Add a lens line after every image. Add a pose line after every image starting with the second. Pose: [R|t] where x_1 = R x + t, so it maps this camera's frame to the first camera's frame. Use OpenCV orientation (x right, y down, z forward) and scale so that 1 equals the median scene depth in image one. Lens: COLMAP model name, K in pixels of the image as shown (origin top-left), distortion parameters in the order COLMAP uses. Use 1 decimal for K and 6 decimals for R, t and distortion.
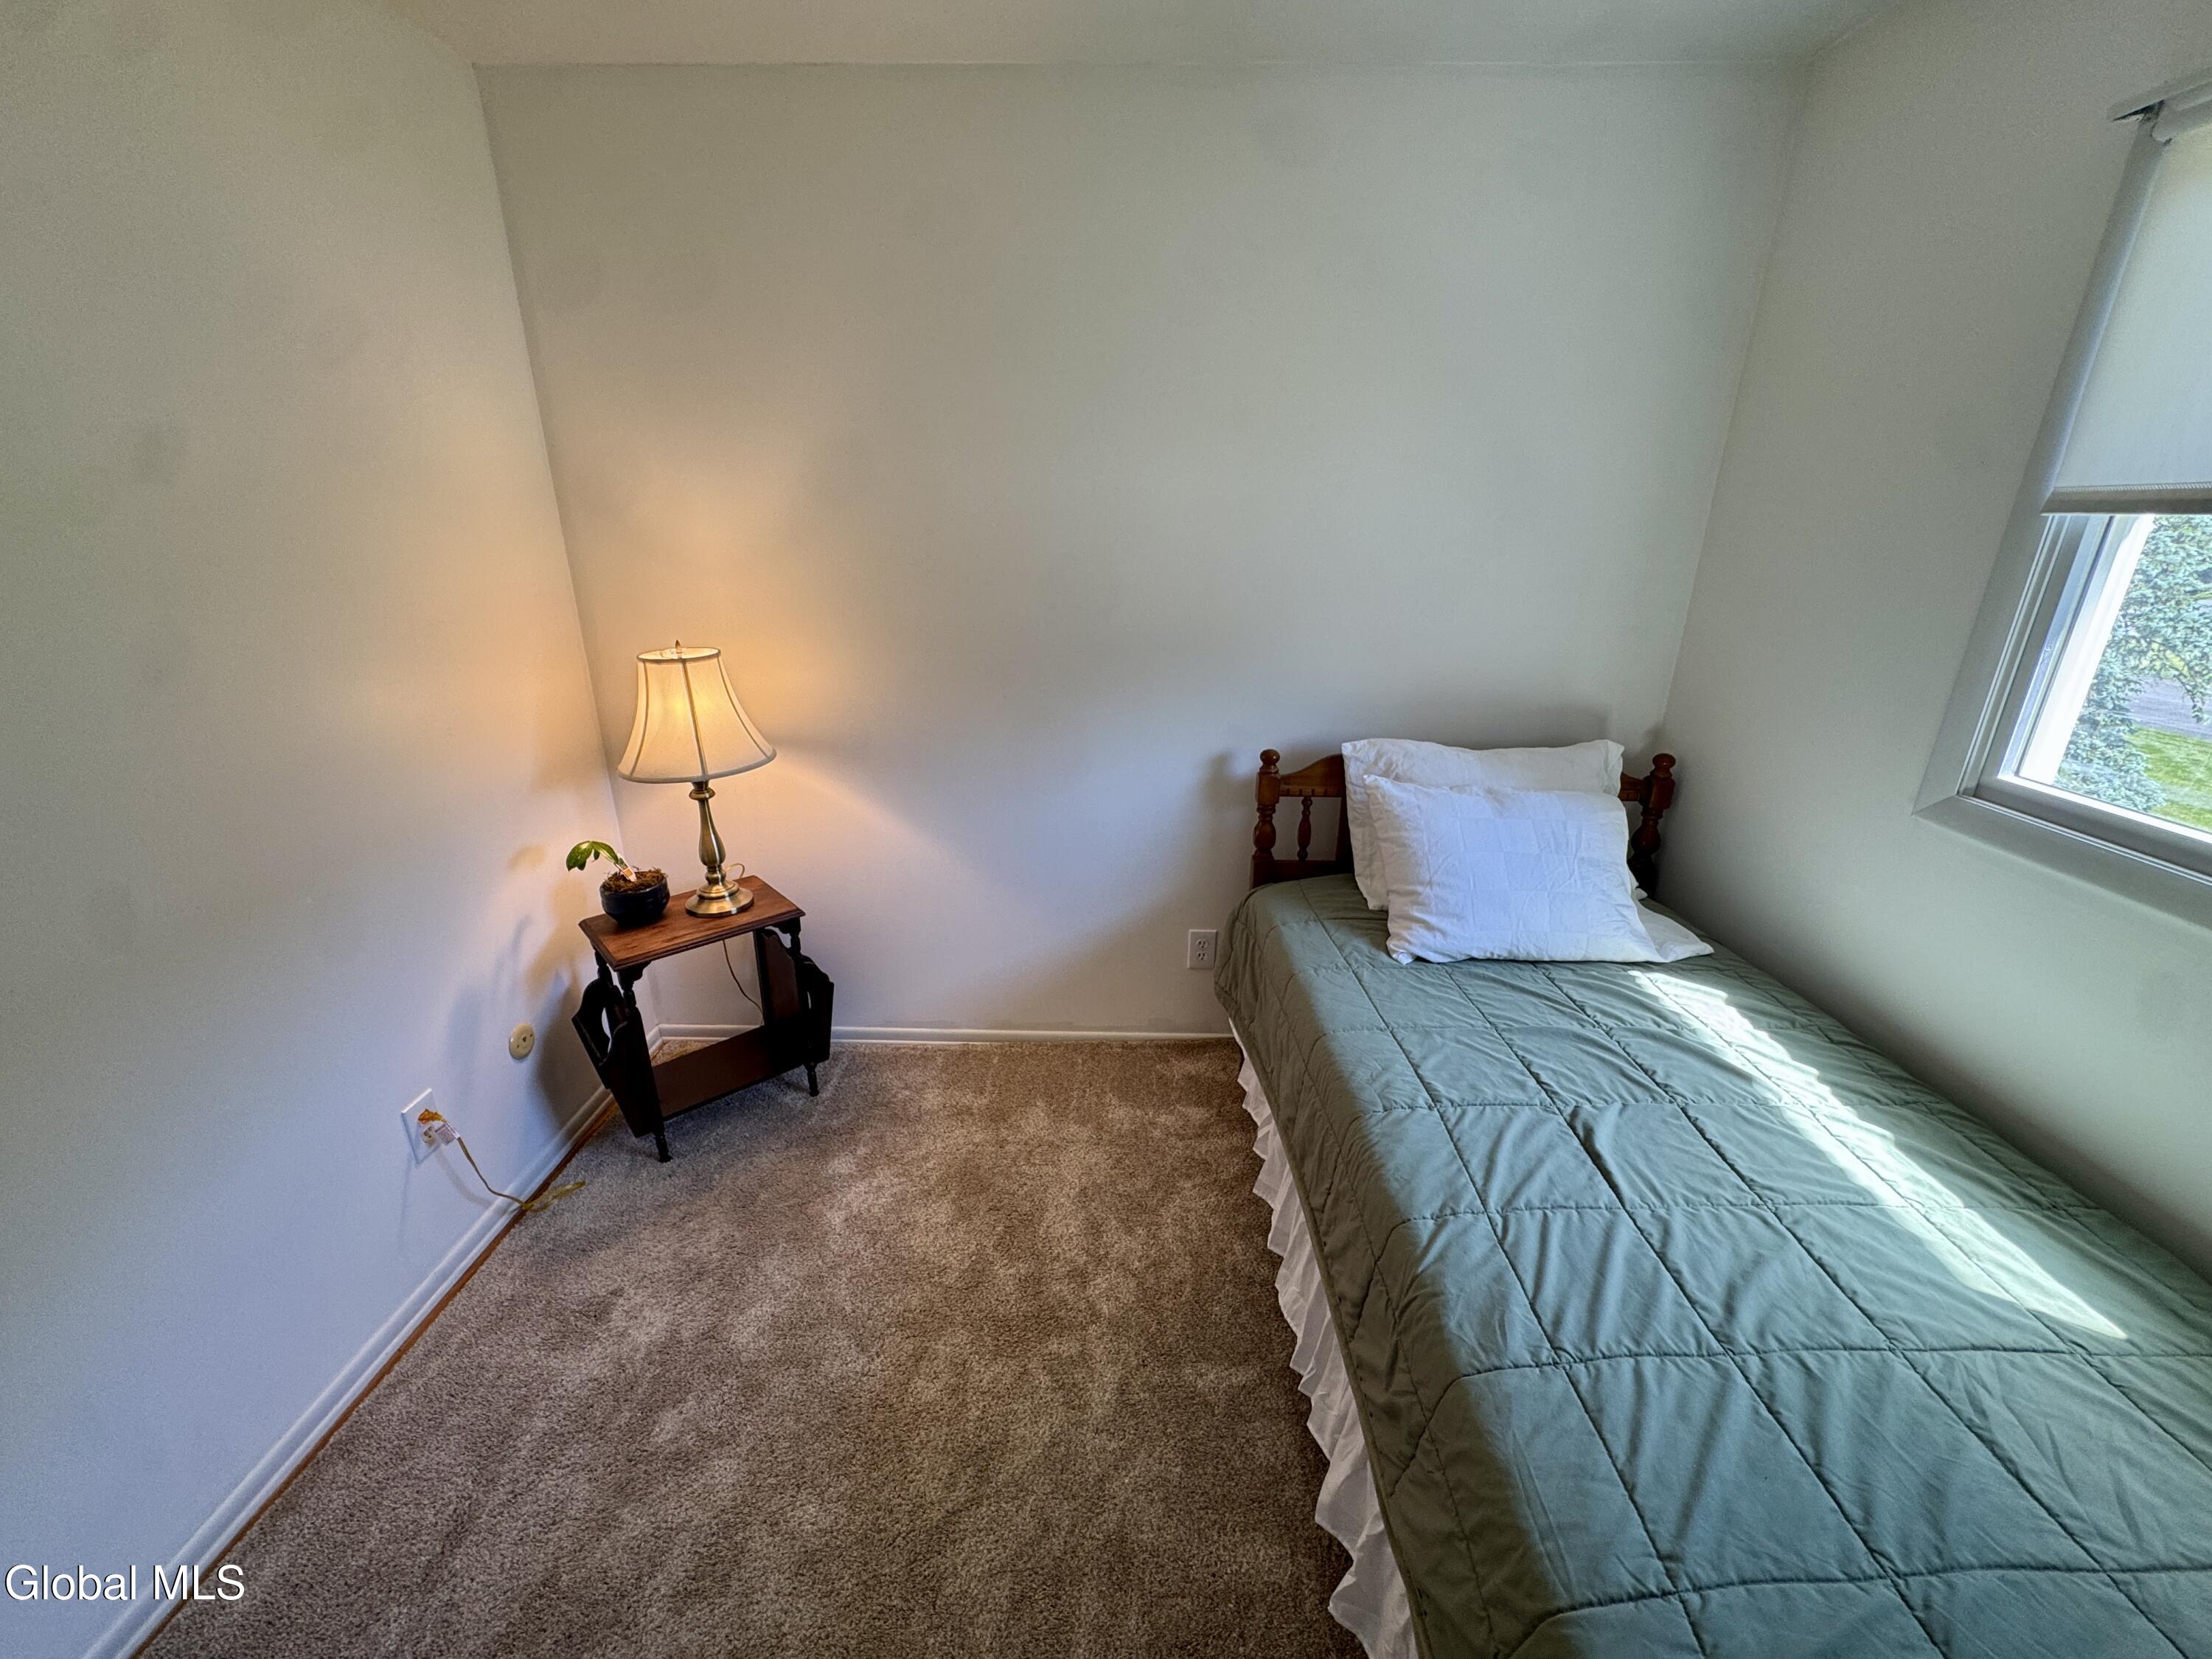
lens RADIAL K [[878.9, 0, 1105.4], [0, 878.9, 823.3], [0, 0, 1]] dist [-0.004042, 0.000494]
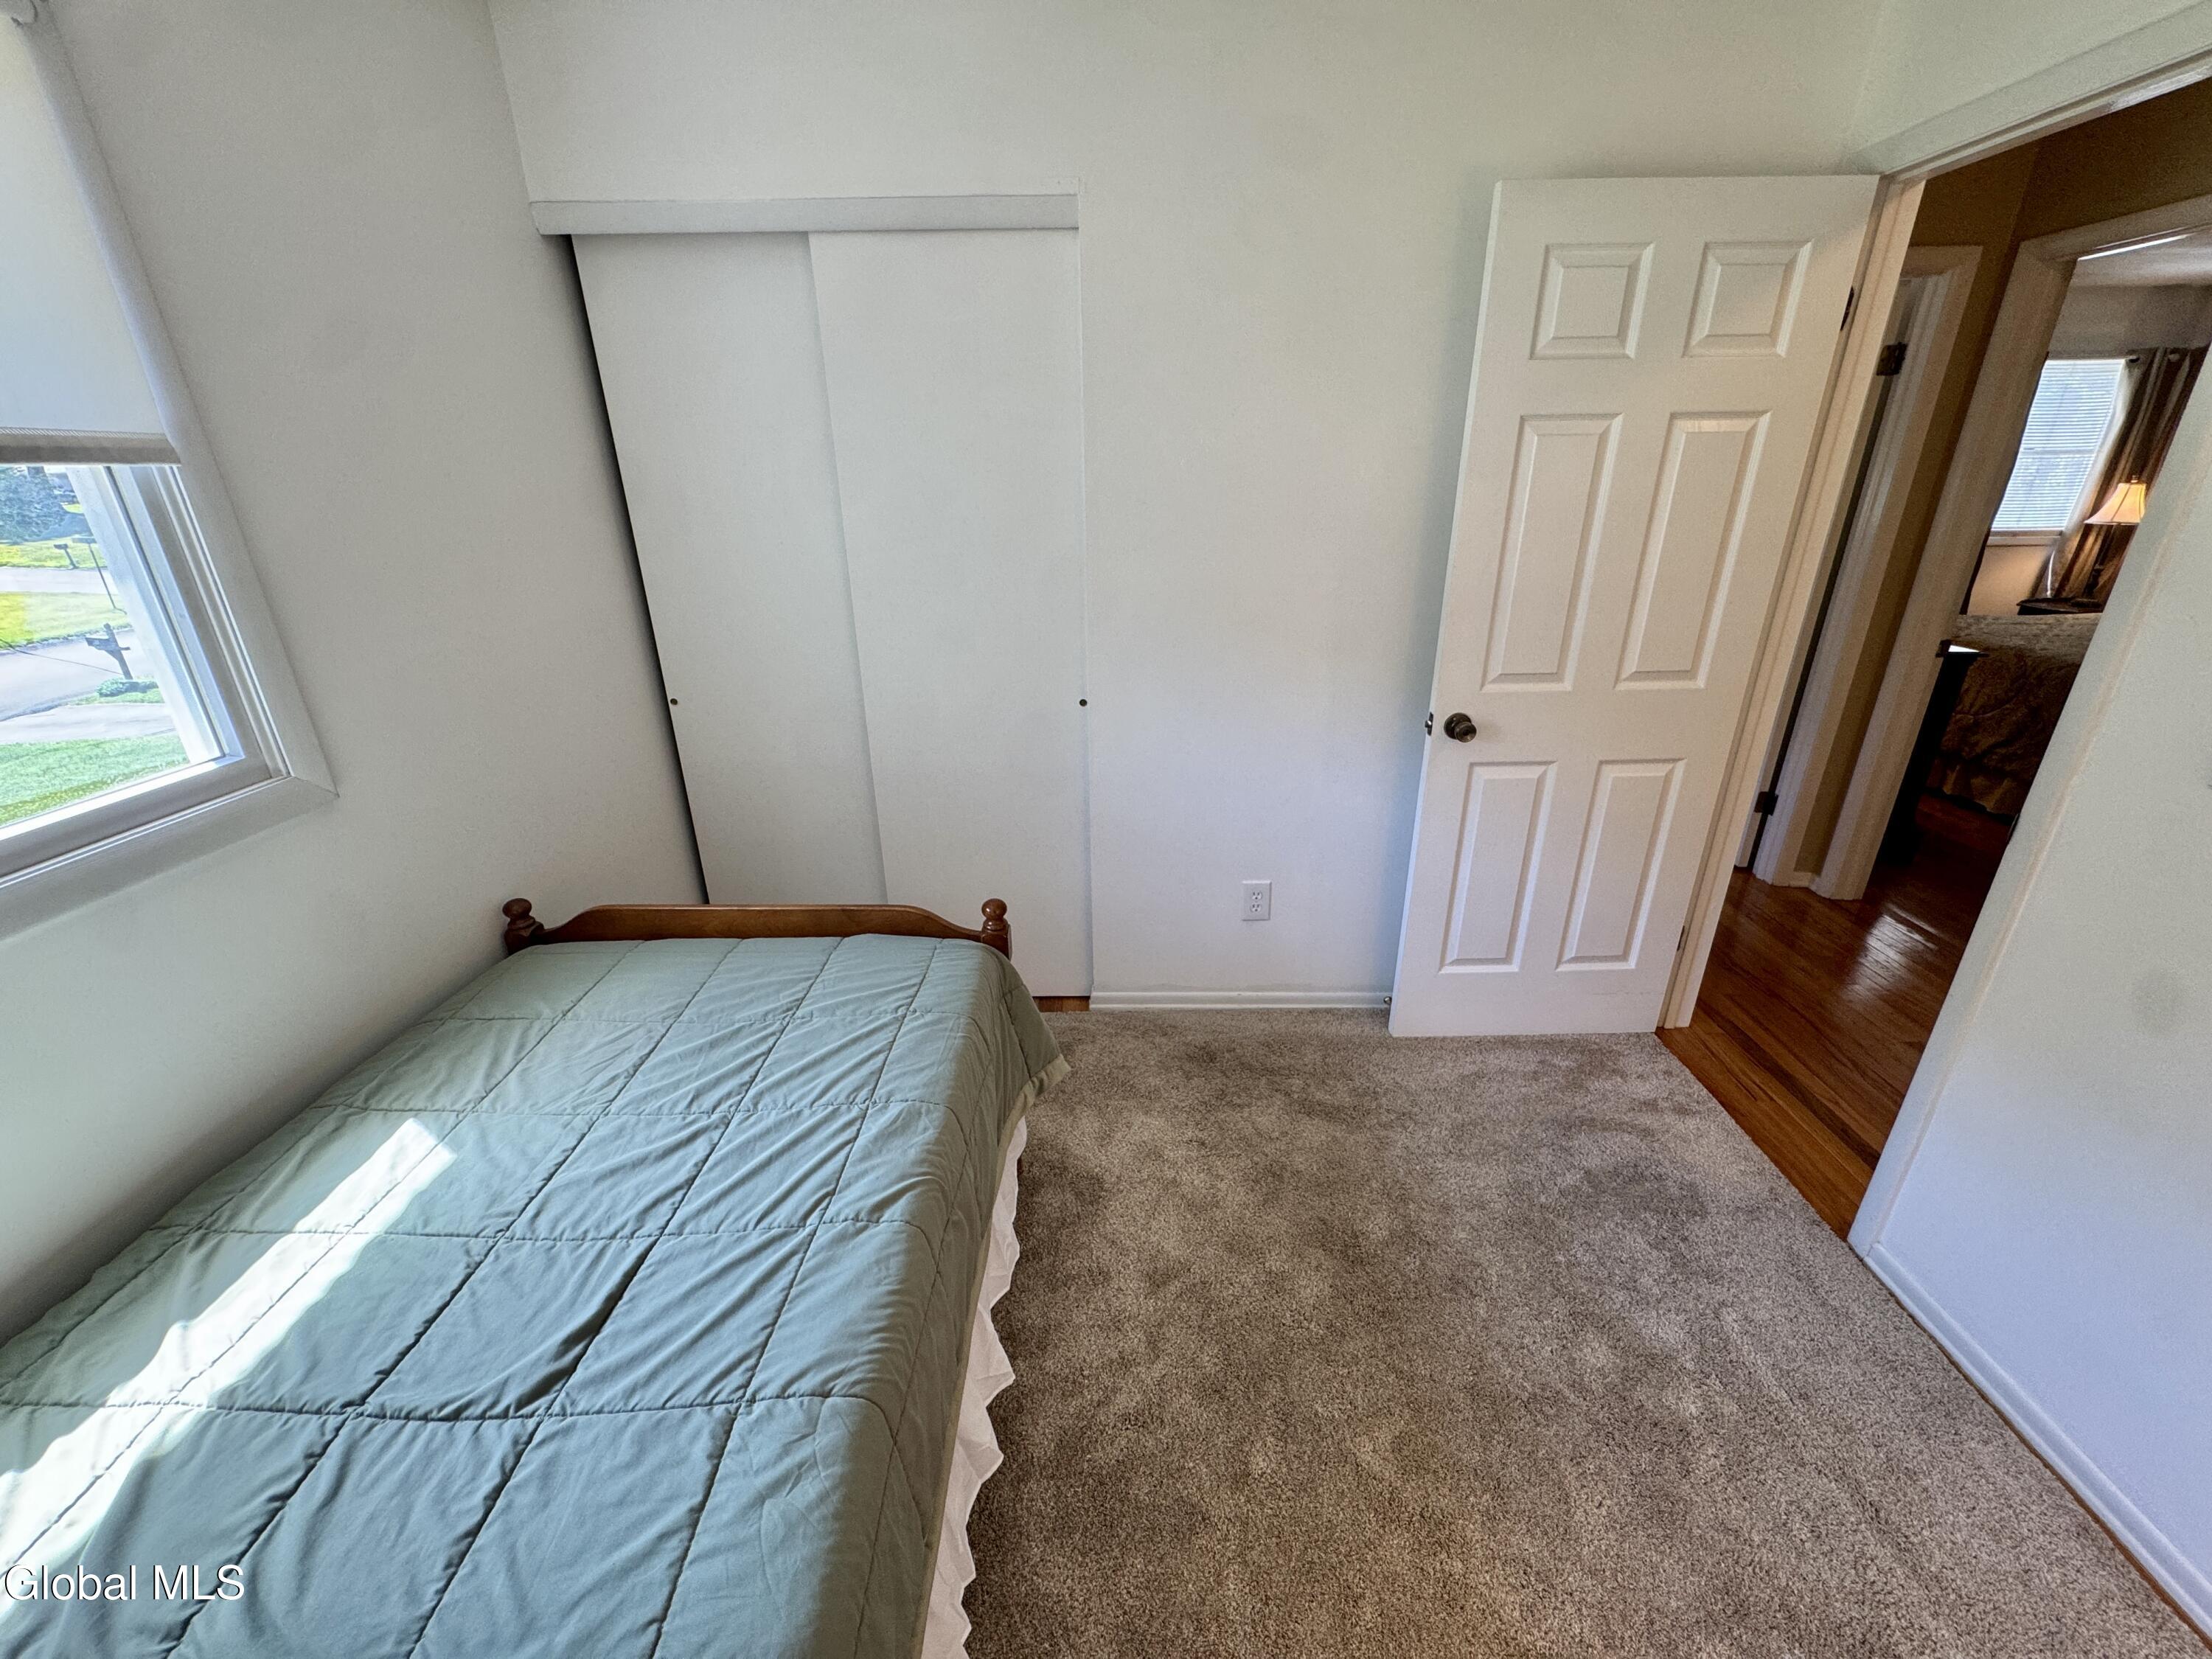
lens RADIAL K [[878.9, 0, 1104.2], [0, 878.9, 842.3], [0, 0, 1]] dist [-0.004042, 0.000494]
pose [[-0.999956, 0.009098, 0.002067, 0.083139], [0.008076, 0.733159, 0.680009, -0.310183], [0.004672, 0.679997, -0.733200, 0.910132]]
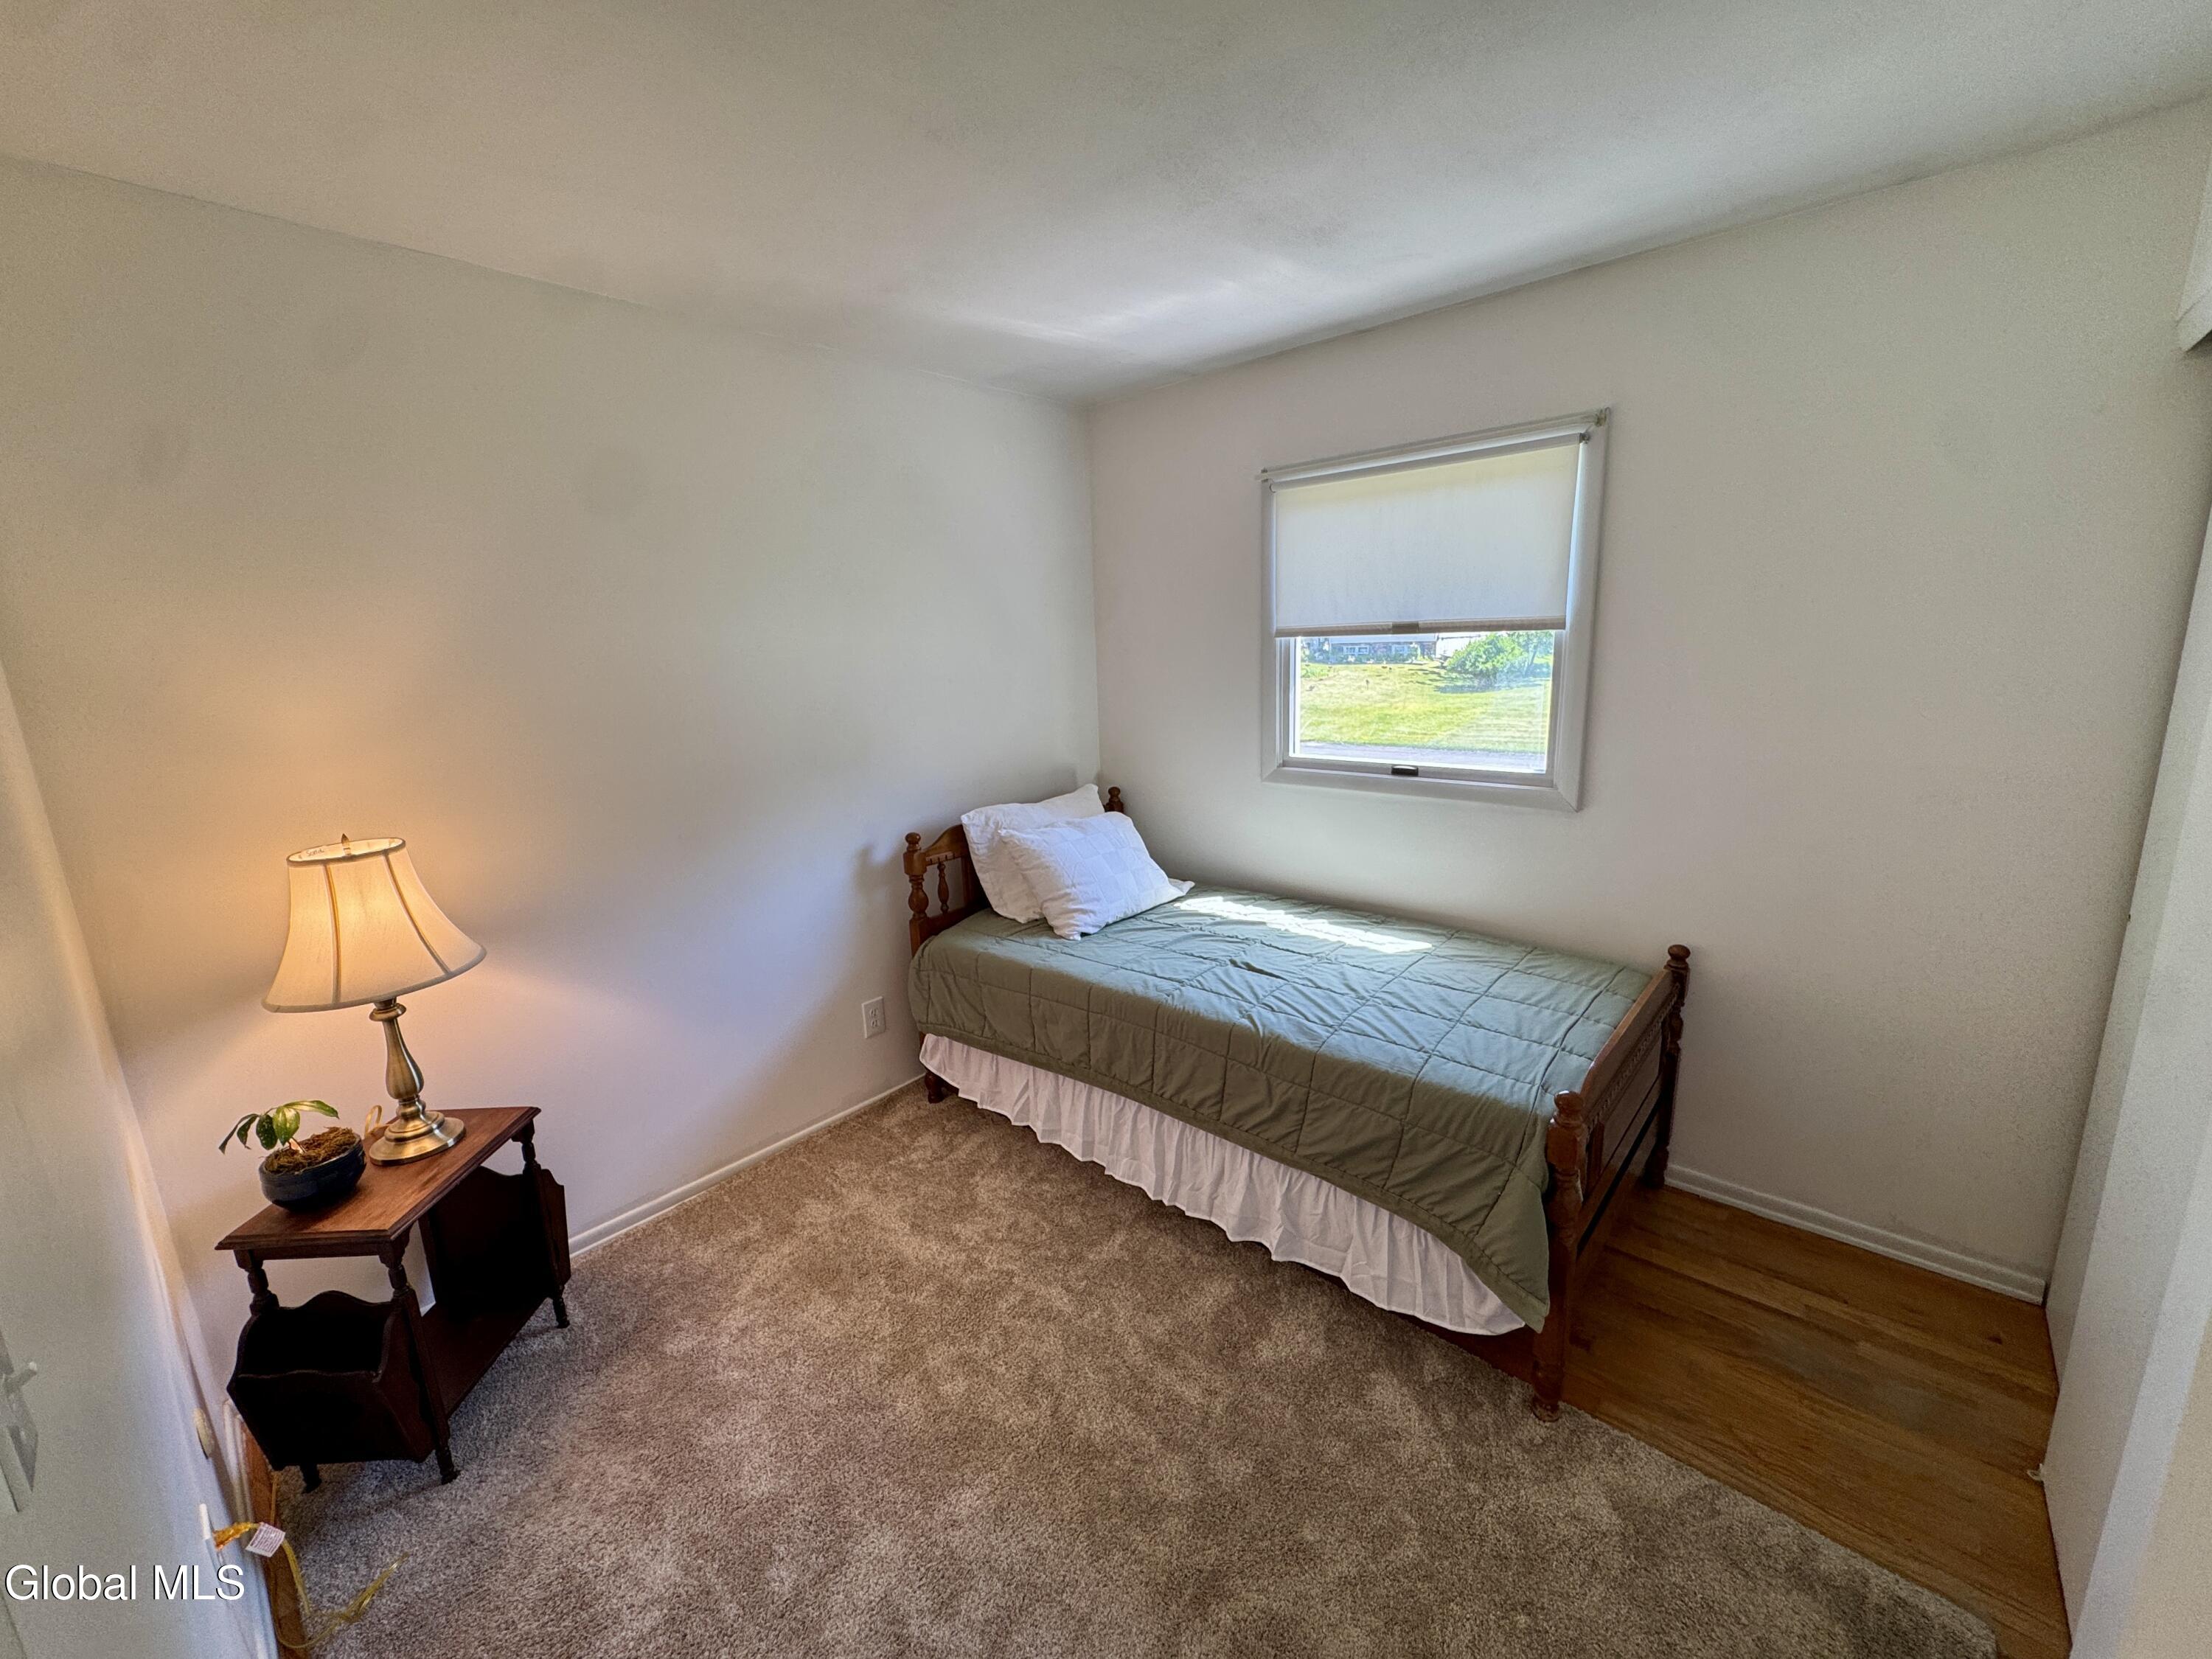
lens RADIAL K [[878.9, 0, 1092.5], [0, 878.9, 822.4], [0, 0, 1]] dist [-0.004042, 0.000494]
pose [[0.658542, -0.185169, 0.729407, -0.701699], [0.290590, 0.956649, -0.019501, 0.004583], [-0.694175, 0.224801, 0.683802, -0.079564]]
